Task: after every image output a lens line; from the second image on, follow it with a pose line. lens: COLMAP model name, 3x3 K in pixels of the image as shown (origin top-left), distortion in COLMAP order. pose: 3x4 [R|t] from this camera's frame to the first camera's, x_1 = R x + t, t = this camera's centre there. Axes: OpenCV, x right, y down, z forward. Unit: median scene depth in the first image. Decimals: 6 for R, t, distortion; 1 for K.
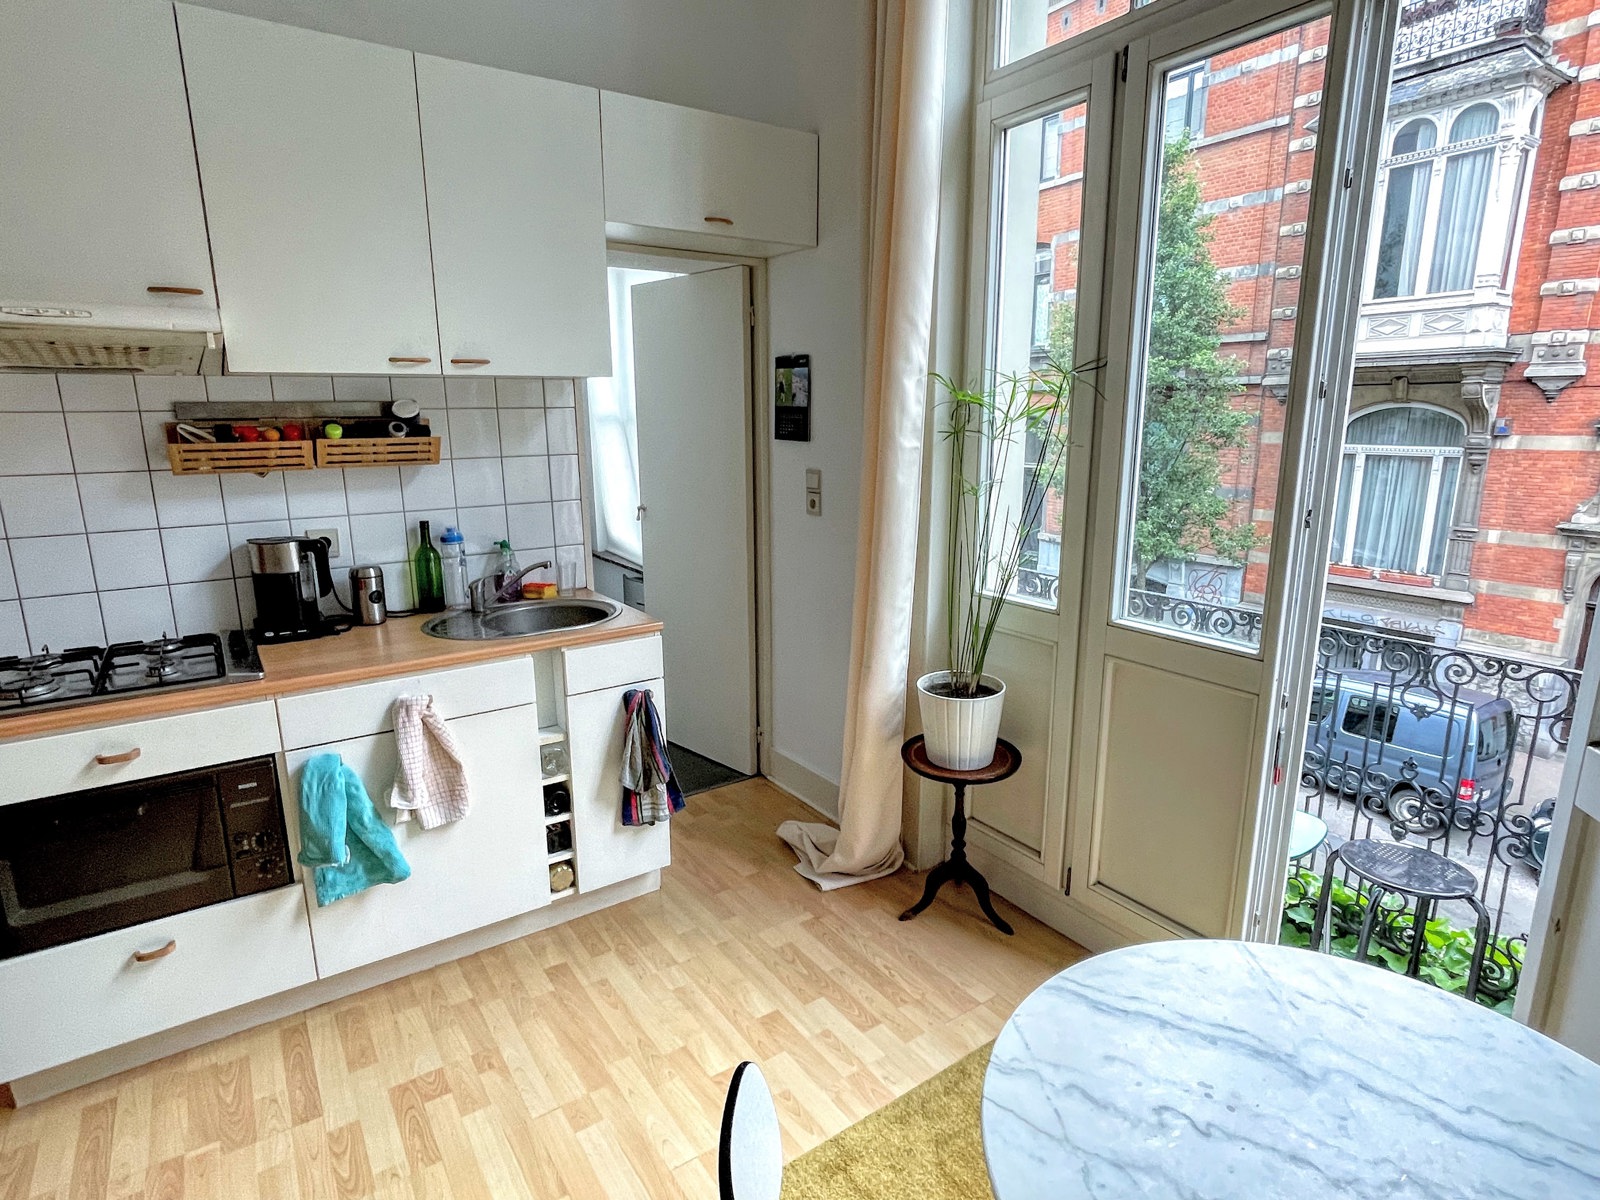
lens RADIAL K [[863.5, 0, 793.1], [0, 863.5, 606.1], [0, 0, 1]] dist [-0.010017, 0.003706]
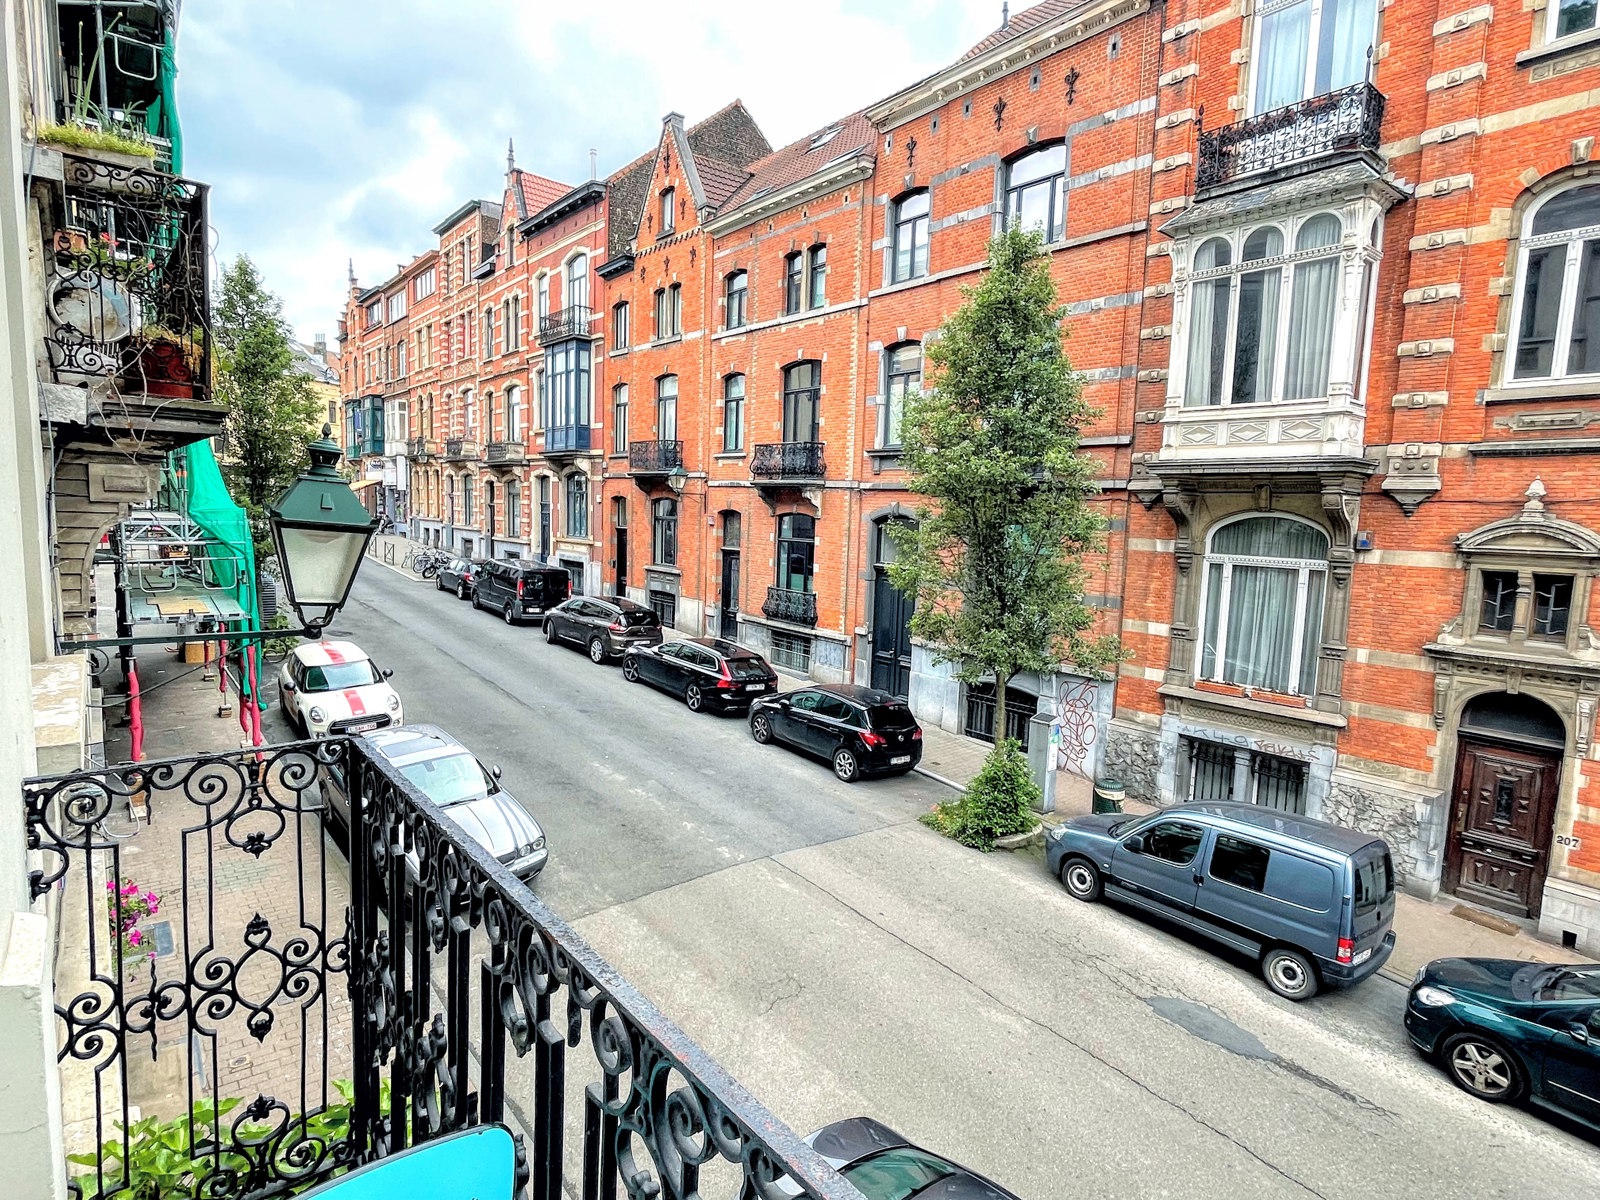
lens RADIAL K [[863.5, 0, 806.0], [0, 863.5, 601.7], [0, 0, 1]] dist [-0.010017, 0.003706]
pose [[0.994922, 0.028859, 0.096426, 0.117870], [-0.017640, 0.993181, -0.115239, -0.020087], [-0.099094, 0.112953, 0.988647, 0.123947]]
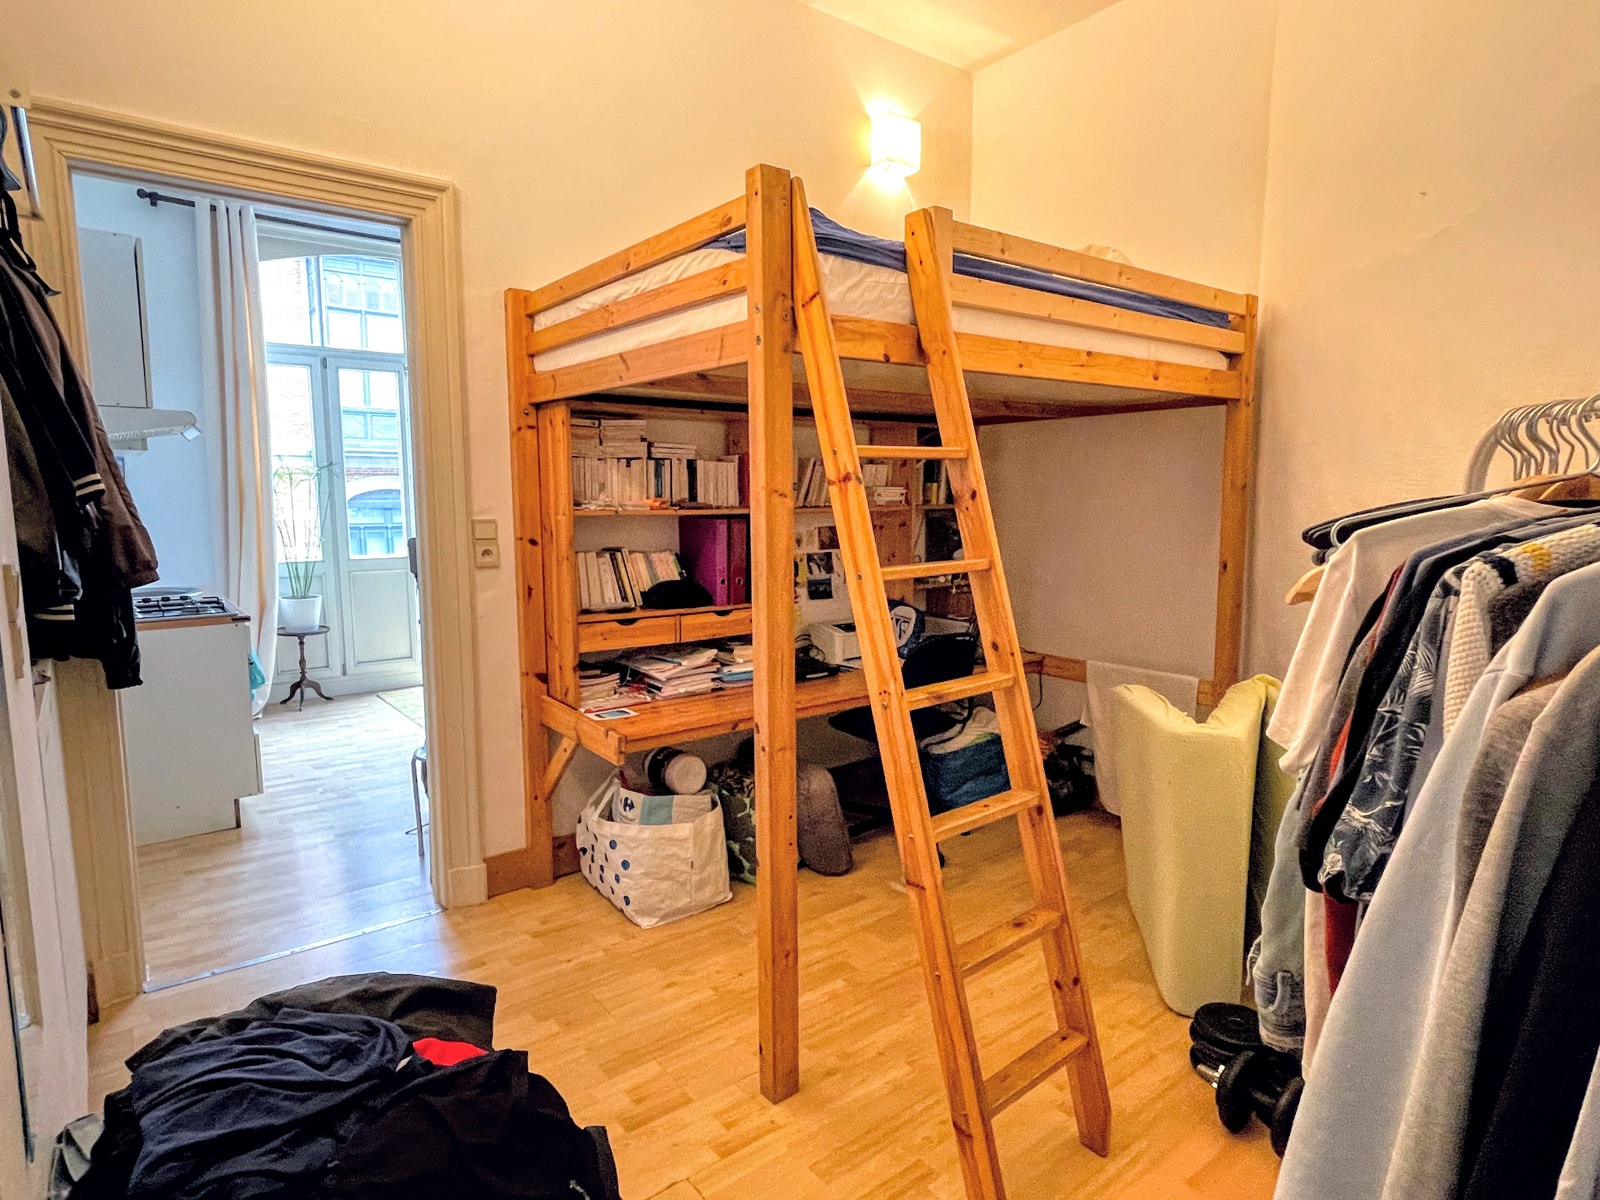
lens RADIAL K [[894.9, 0, 802.7], [0, 894.9, 603.1], [0, 0, 1]] dist [-0.000644, -0.004024]
pose [[-0.085366, -0.115113, 0.989678, -3.613366], [0.218105, 0.967053, 0.131294, 0.134013], [-0.972185, 0.227062, -0.057446, -0.269459]]
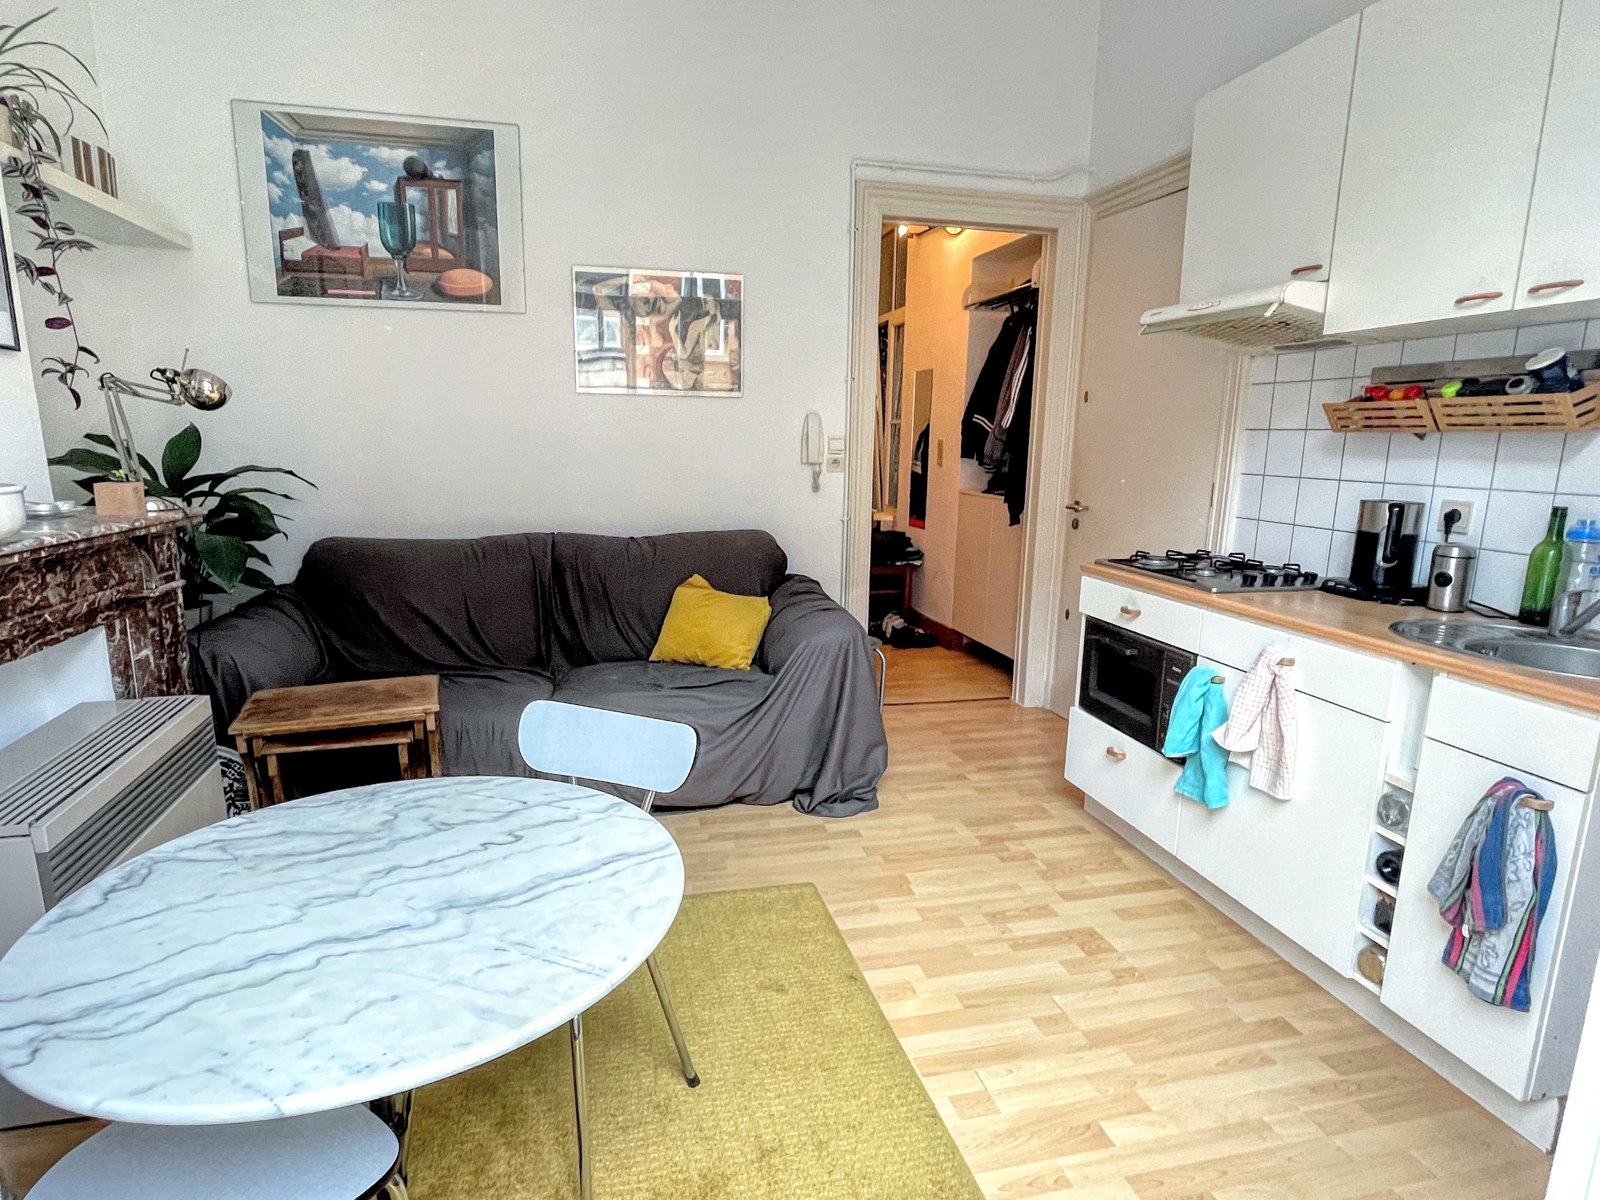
lens RADIAL K [[863.5, 0, 780.3], [0, 863.5, 606.1], [0, 0, 1]] dist [-0.010017, 0.003706]
pose [[-0.359528, 0.180935, -0.915425, 0.900766], [-0.220316, 0.936827, 0.271693, -0.117966], [0.906753, 0.299364, -0.296952, 1.042889]]
